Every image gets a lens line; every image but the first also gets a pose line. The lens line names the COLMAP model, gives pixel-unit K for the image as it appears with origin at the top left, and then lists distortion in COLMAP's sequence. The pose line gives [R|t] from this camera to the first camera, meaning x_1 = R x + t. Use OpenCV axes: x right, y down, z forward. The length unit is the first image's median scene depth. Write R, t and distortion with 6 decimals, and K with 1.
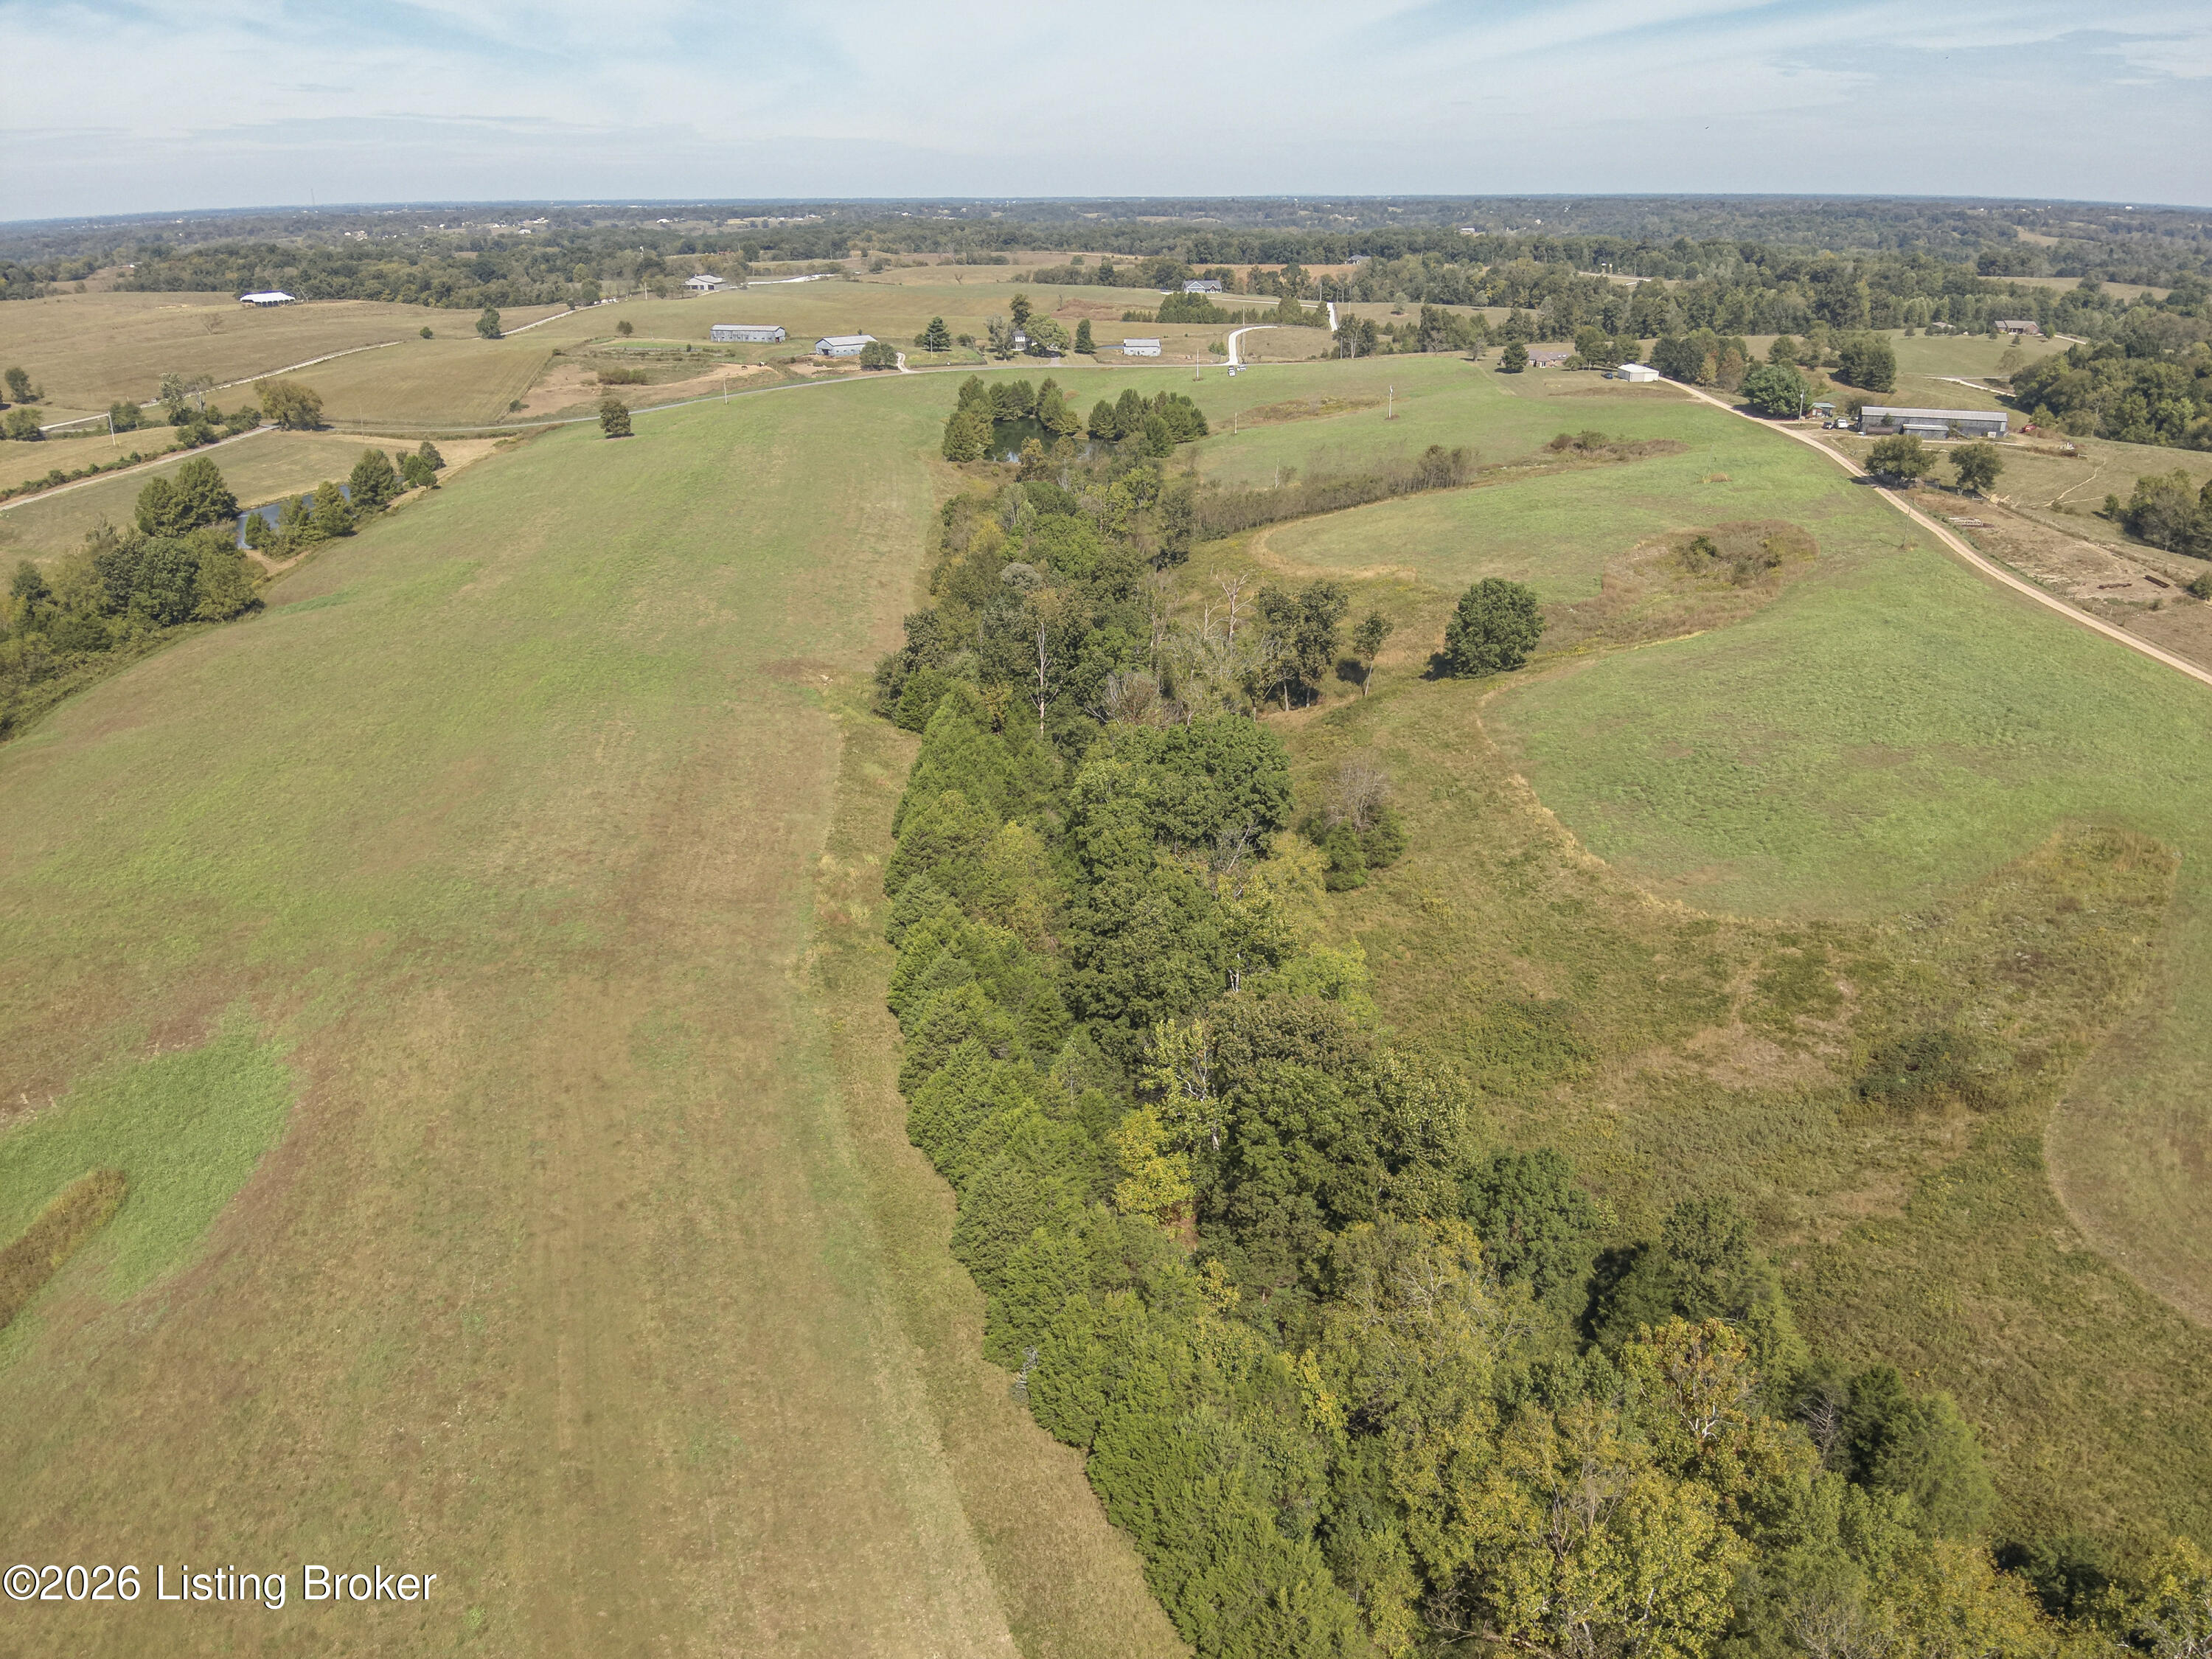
lens RADIAL K [[1635.8, 0, 1109.7], [0, 1635.8, 848.9], [0, 0, 1]] dist [0.080948, -0.173550]
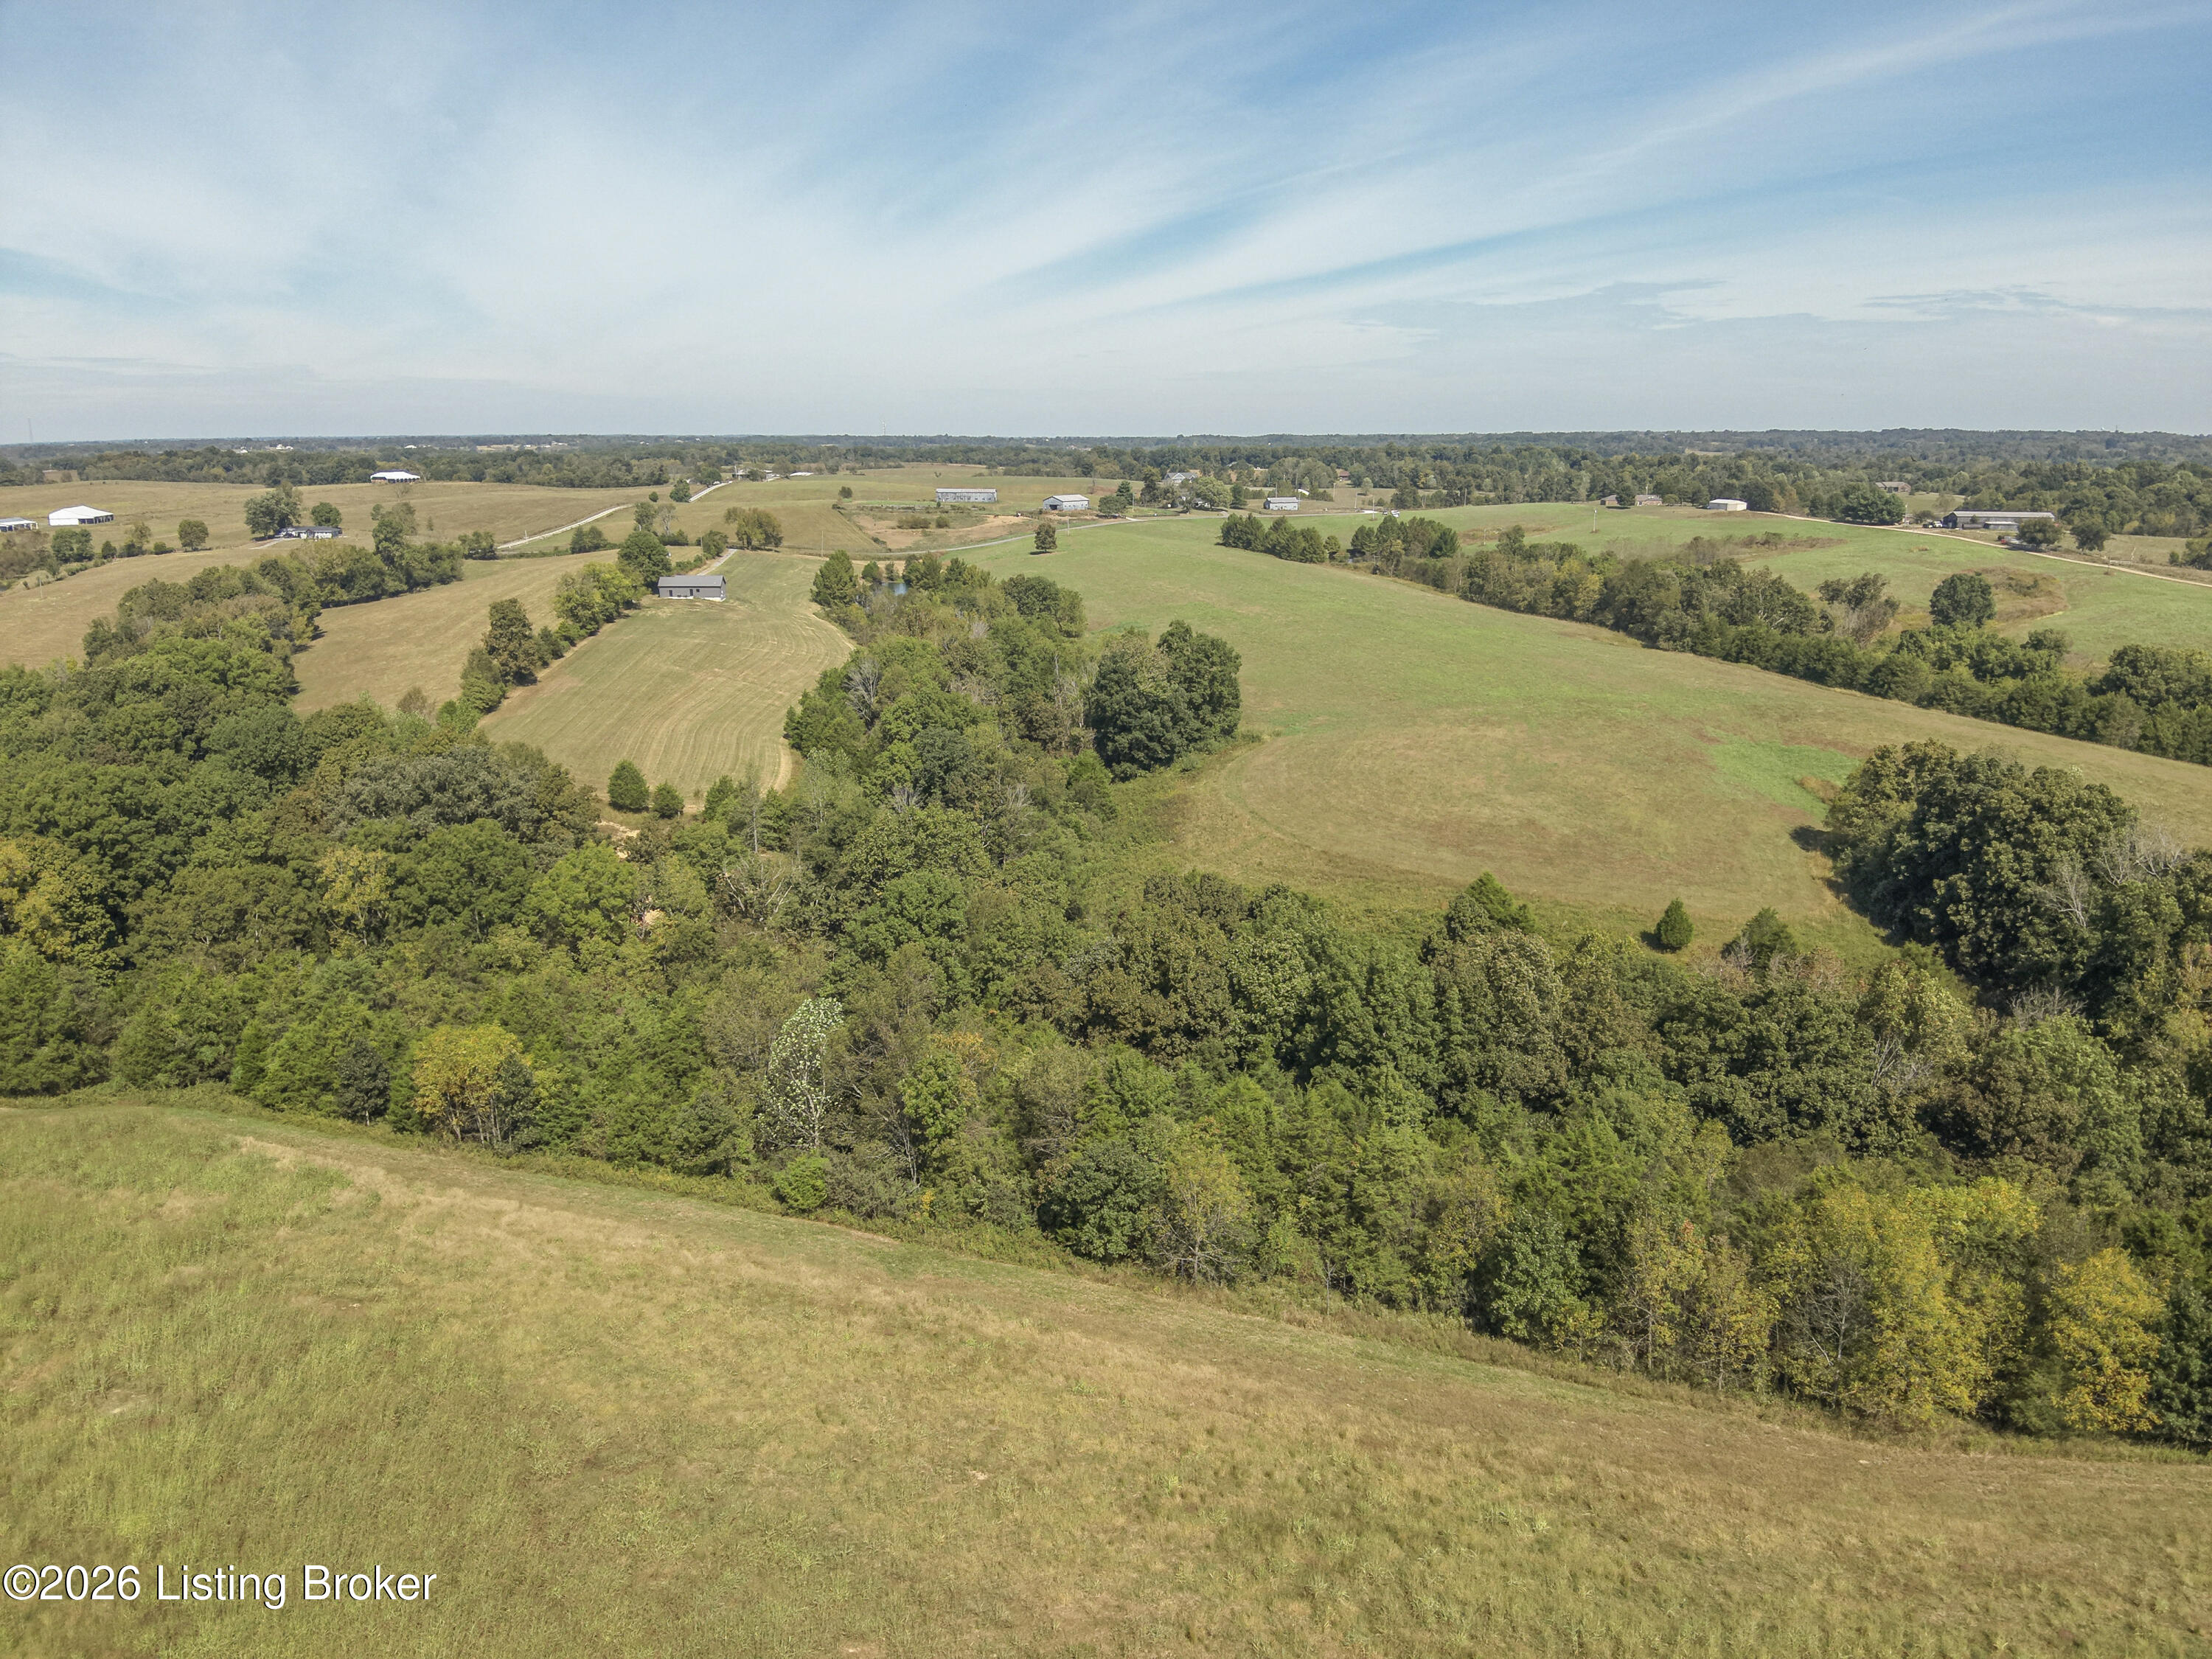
lens RADIAL K [[1635.8, 0, 1124.7], [0, 1635.8, 838.0], [0, 0, 1]] dist [0.080948, -0.173550]
pose [[0.977841, -0.046798, 0.204052, -0.384749], [0.074339, 0.988793, -0.129468, 0.099299], [-0.195706, 0.141768, 0.970361, -0.138961]]
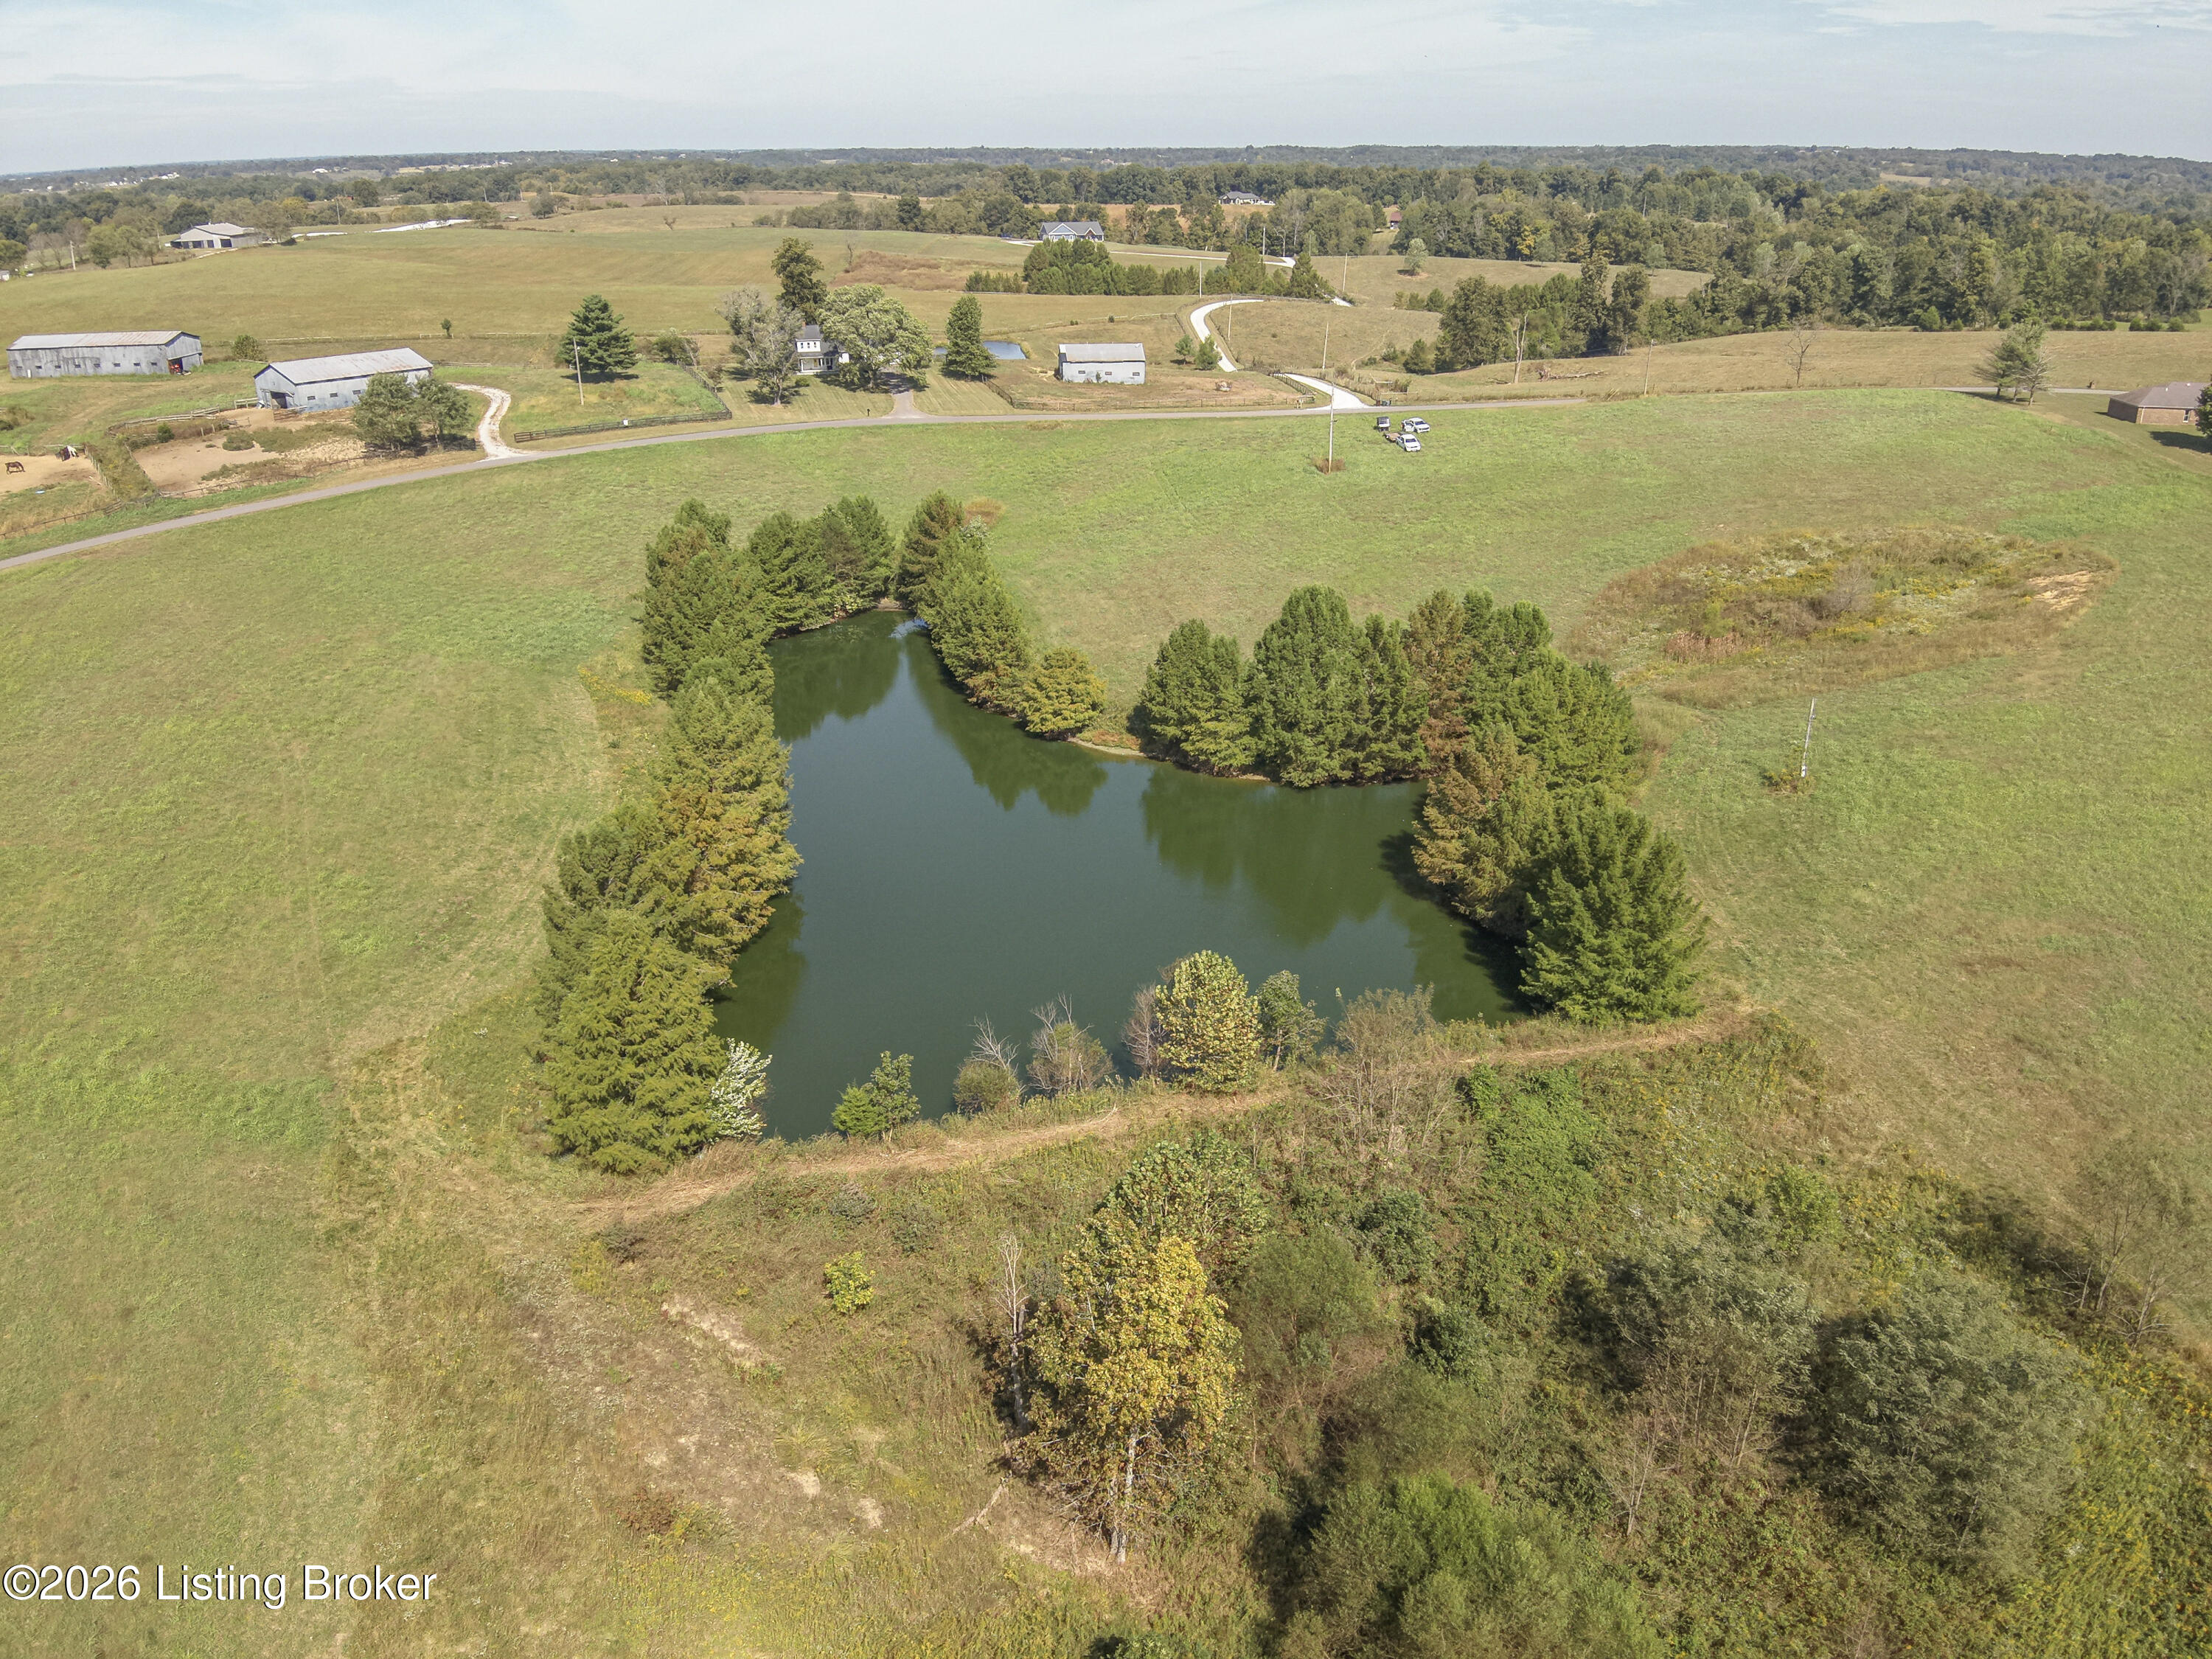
lens RADIAL K [[1635.8, 0, 1123.2], [0, 1635.8, 868.7], [0, 0, 1]] dist [0.080948, -0.173550]
pose [[0.987673, -0.061188, 0.144074, -0.047609], [0.056297, 0.997699, 0.037790, -0.205223], [-0.146055, -0.029213, 0.988845, 0.620406]]
